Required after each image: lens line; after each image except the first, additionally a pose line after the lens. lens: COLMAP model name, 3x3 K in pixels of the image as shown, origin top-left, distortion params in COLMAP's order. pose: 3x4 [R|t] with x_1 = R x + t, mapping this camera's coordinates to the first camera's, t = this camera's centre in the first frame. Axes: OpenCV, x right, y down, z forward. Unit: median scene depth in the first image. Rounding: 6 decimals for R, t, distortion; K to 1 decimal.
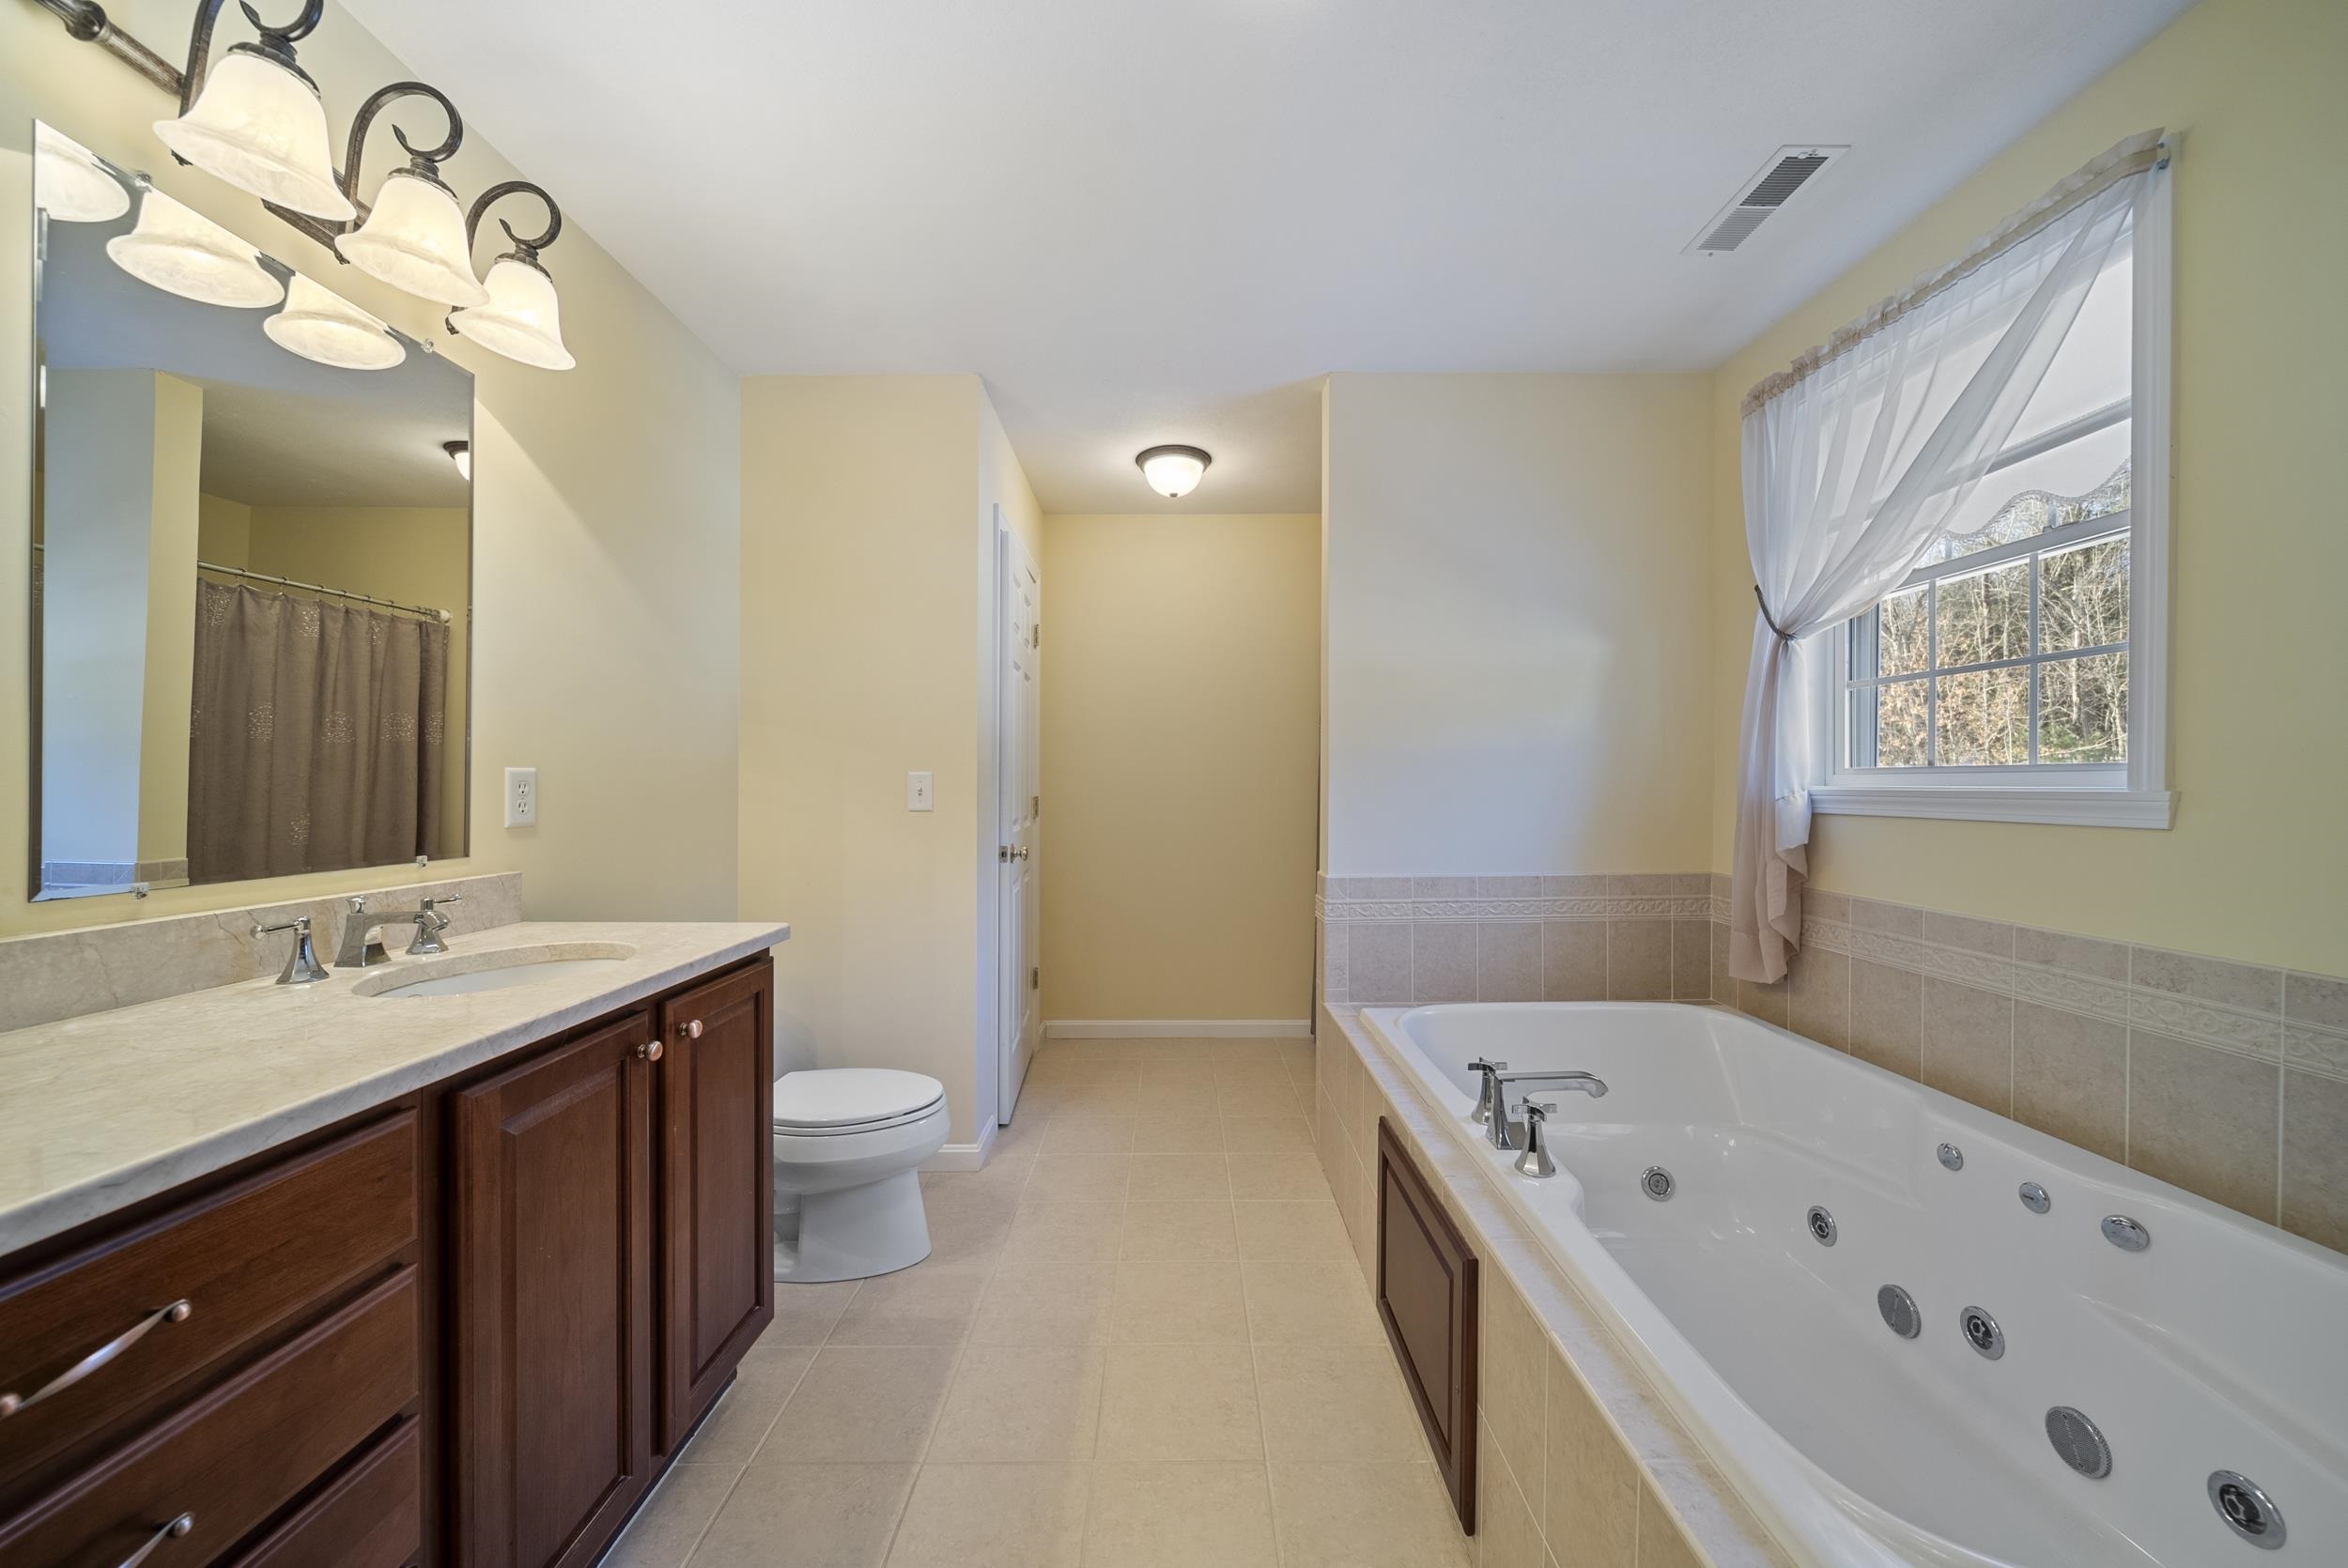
lens RADIAL K [[833.5, 0, 1169.4], [0, 833.5, 780.5], [0, 0, 1]] dist [-0.002008, -0.001220]
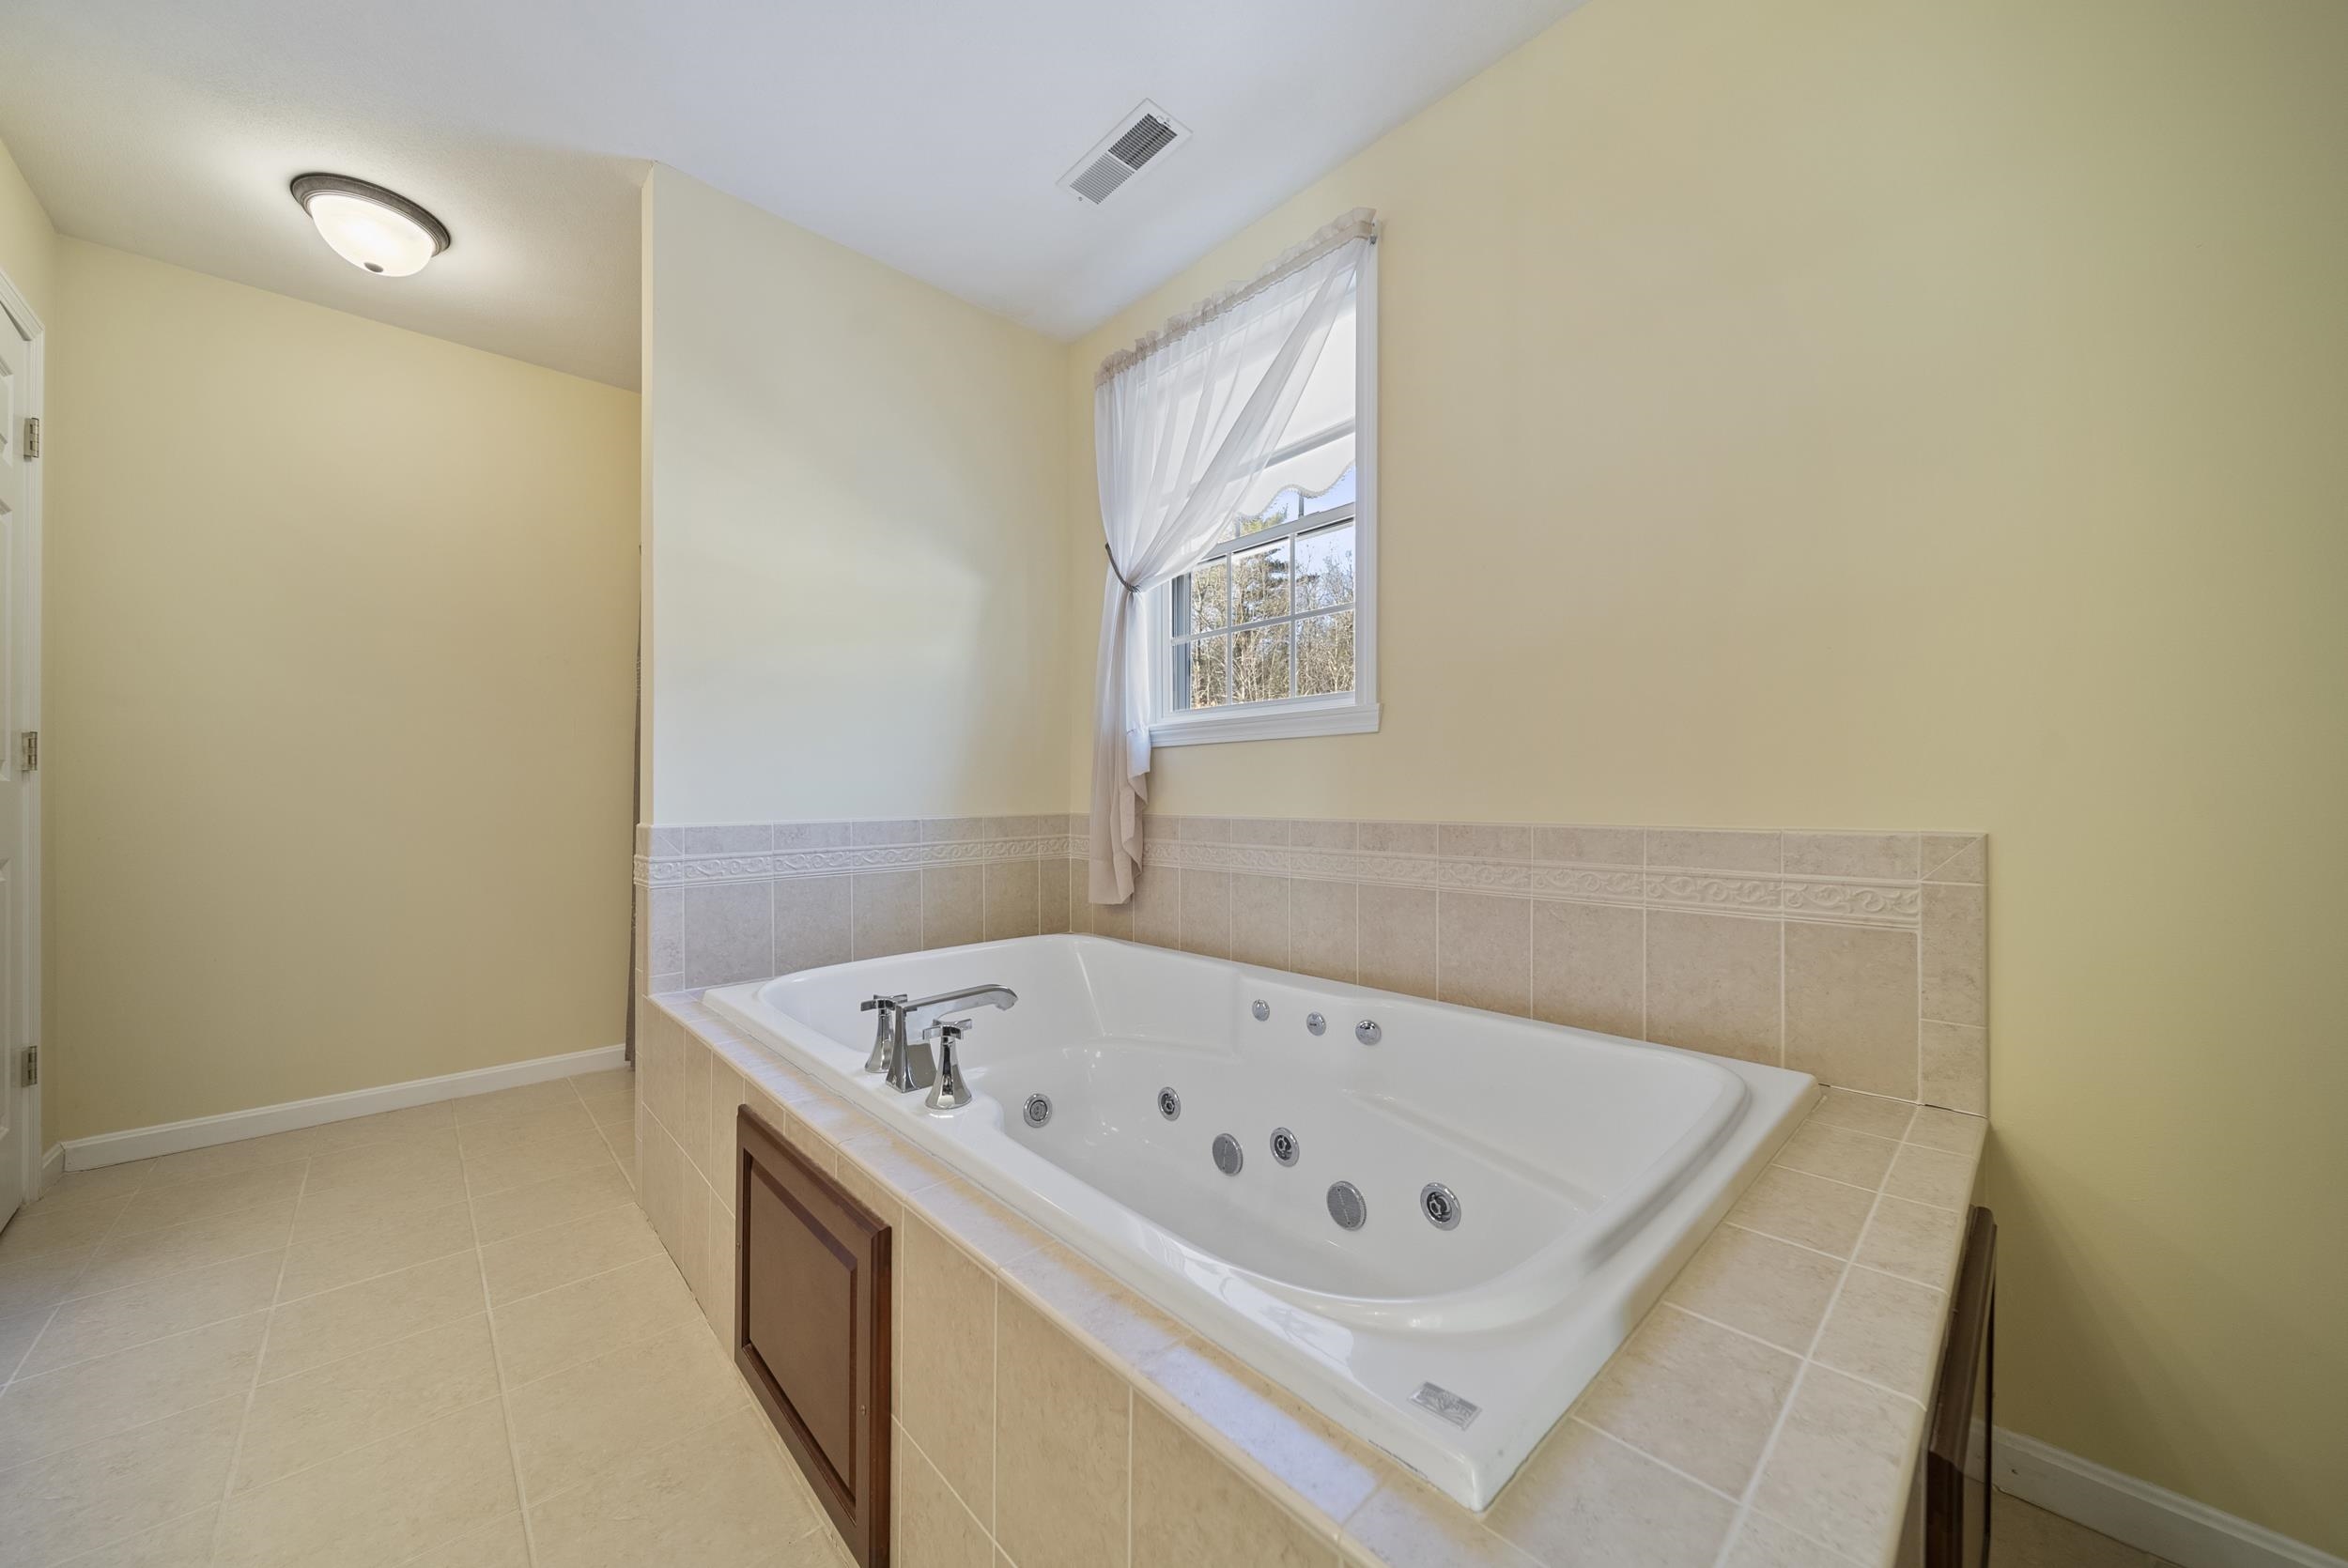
lens RADIAL K [[833.5, 0, 1176.5], [0, 833.5, 797.7], [0, 0, 1]] dist [-0.002008, -0.001220]
pose [[0.726954, -0.003207, 0.686679, 0.025178], [0.003608, 0.999993, 0.000851, 0.126786], [-0.686677, 0.001859, 0.726961, 0.183143]]
